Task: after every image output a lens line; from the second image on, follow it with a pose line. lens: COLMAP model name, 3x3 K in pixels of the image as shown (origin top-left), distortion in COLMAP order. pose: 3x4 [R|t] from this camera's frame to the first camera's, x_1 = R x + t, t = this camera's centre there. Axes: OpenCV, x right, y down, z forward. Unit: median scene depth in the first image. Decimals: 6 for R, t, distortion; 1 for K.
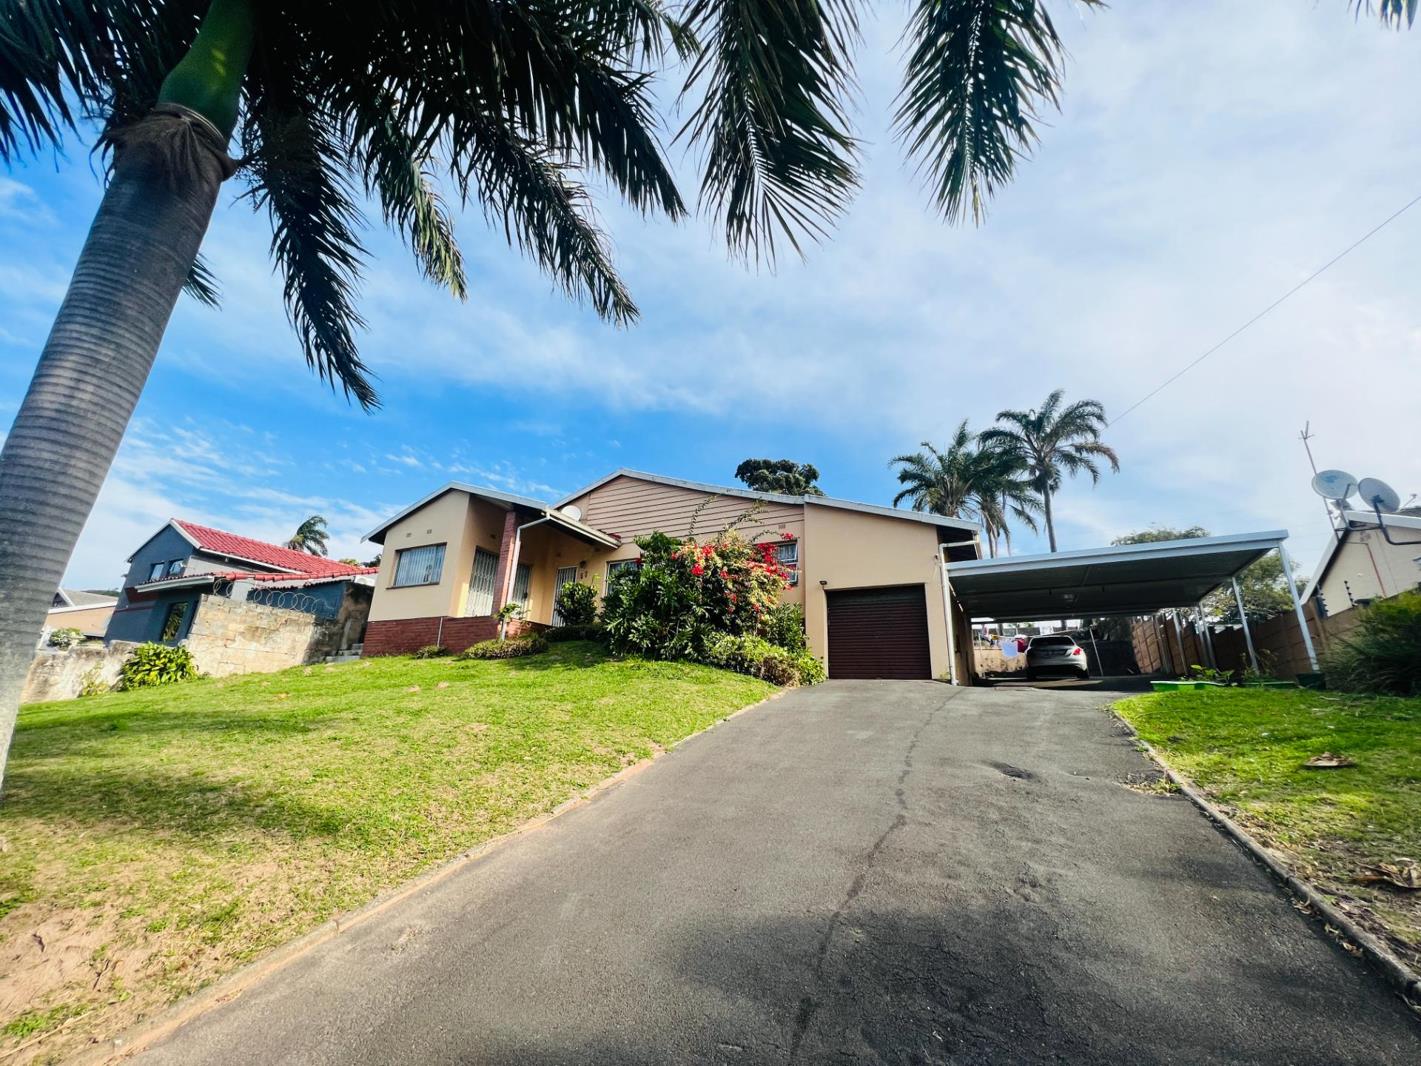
lens RADIAL K [[570.9, 0, 705.3], [0, 570.9, 531.9], [0, 0, 1]] dist [-0.002565, 0.001253]
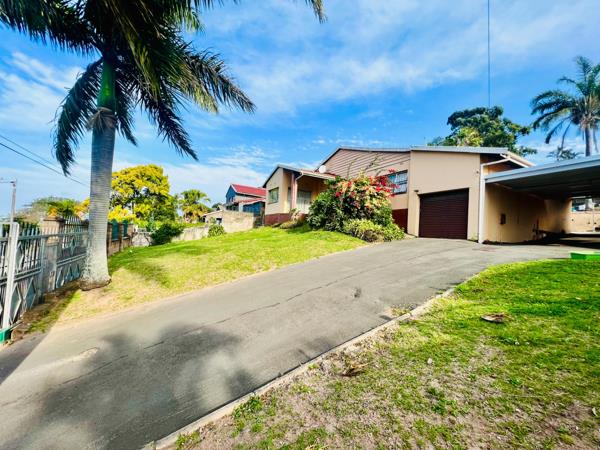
lens RADIAL K [[241.0, 0, 297.8], [0, 241.0, 224.5], [0, 0, 1]] dist [-0.002565, 0.001253]
pose [[0.827174, -0.011963, -0.561818, 0.460589], [0.149867, 0.968259, 0.200035, -0.039744], [0.541592, -0.249662, 0.802712, 0.084956]]
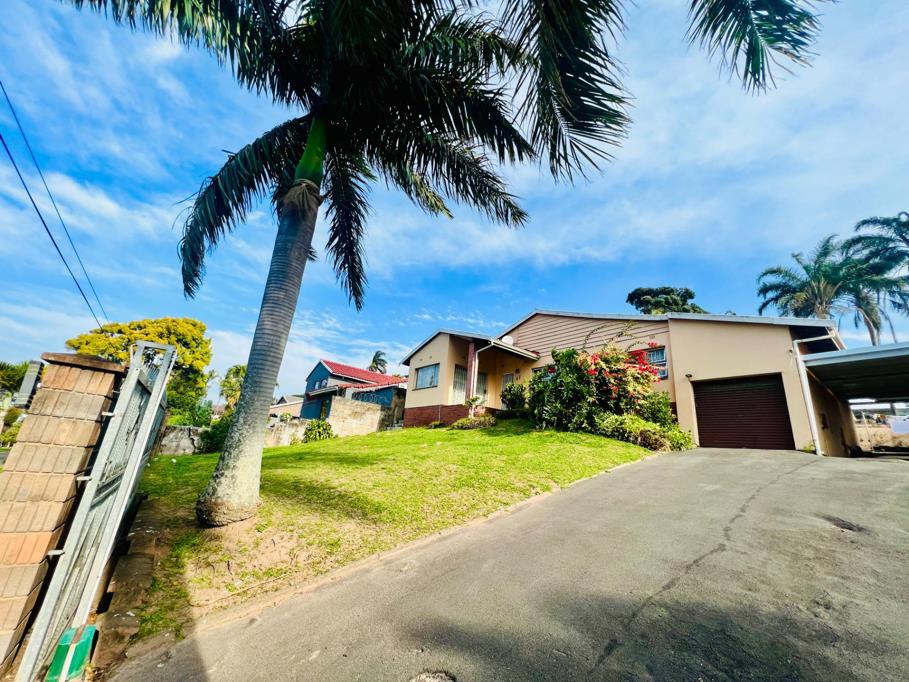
lens RADIAL K [[365.2, 0, 451.2], [0, 365.2, 340.3], [0, 0, 1]] dist [-0.002565, 0.001253]
pose [[0.912125, -0.085670, -0.400859, 0.062054], [0.075726, 0.996301, -0.040617, -0.004166], [0.402856, 0.006692, 0.915239, -0.034233]]
